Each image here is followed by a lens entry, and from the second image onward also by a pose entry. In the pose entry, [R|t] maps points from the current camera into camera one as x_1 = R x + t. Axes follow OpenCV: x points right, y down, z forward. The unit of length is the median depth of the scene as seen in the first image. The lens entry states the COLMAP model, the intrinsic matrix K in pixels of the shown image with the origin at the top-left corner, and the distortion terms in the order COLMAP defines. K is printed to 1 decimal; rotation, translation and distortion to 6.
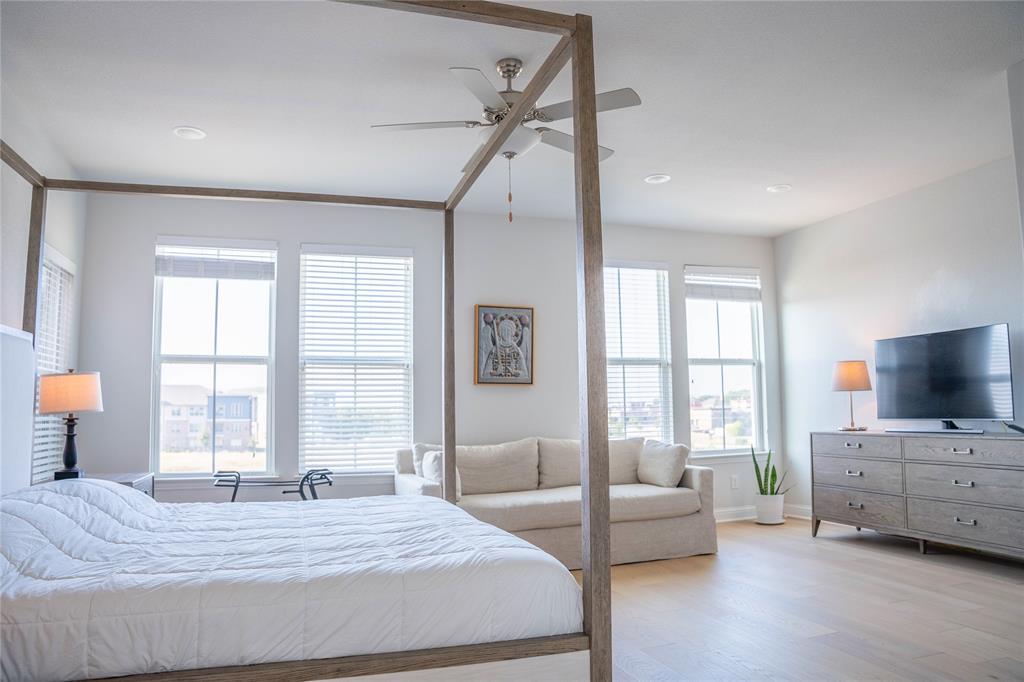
lens RADIAL K [[713.4, 0, 512.0], [0, 713.4, 341.0], [0, 0, 1]] dist [-0.186774, 0.145801]
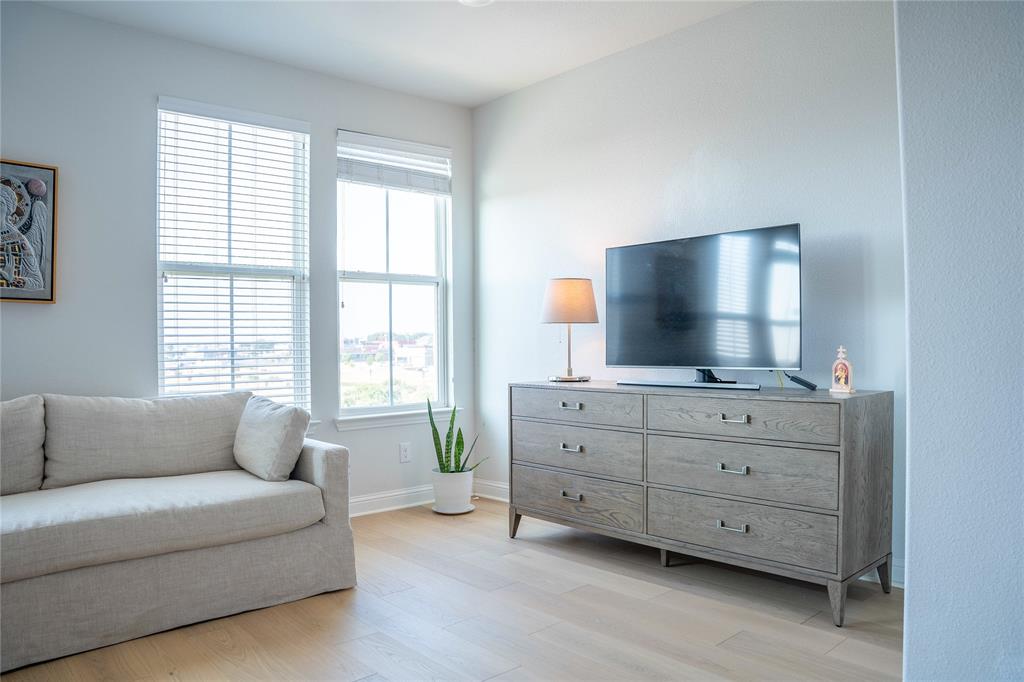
lens RADIAL K [[713.4, 0, 512.0], [0, 713.4, 341.0], [0, 0, 1]] dist [-0.186774, 0.145801]
pose [[0.923201, 0.006366, 0.384265, 0.162831], [-0.040588, 0.995886, 0.081015, 0.033622], [-0.382168, -0.090389, 0.919662, 0.355795]]
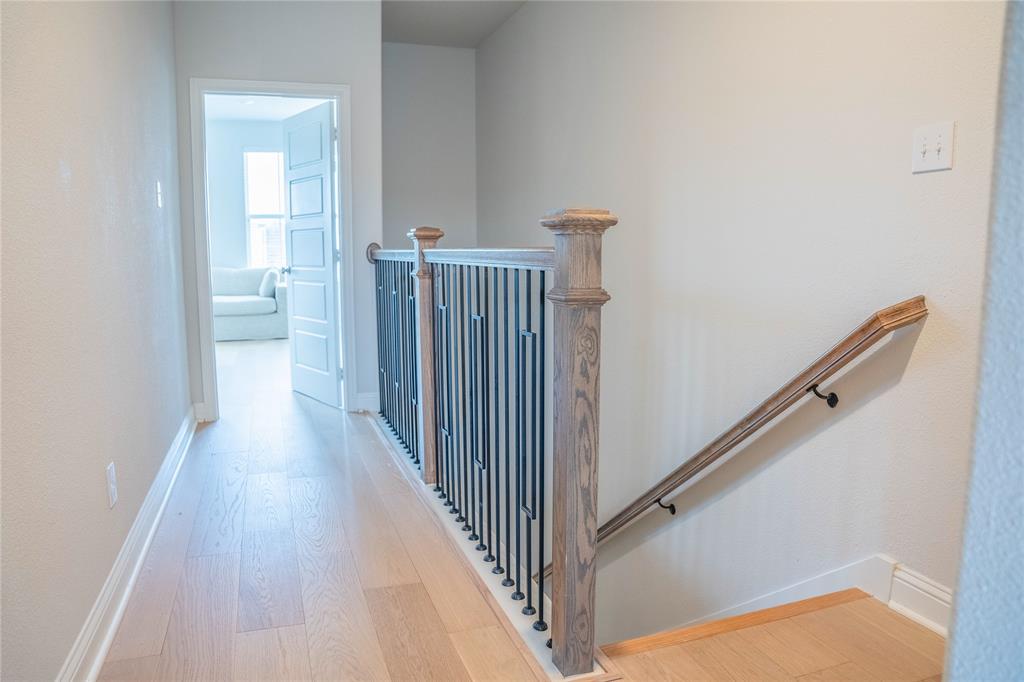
lens RADIAL K [[713.4, 0, 512.0], [0, 713.4, 341.0], [0, 0, 1]] dist [-0.186774, 0.145801]
pose [[0.999815, 0.008271, 0.017357, 0.680516], [-0.011931, 0.974801, 0.222757, -0.052051], [-0.015077, -0.222923, 0.974719, -0.530737]]
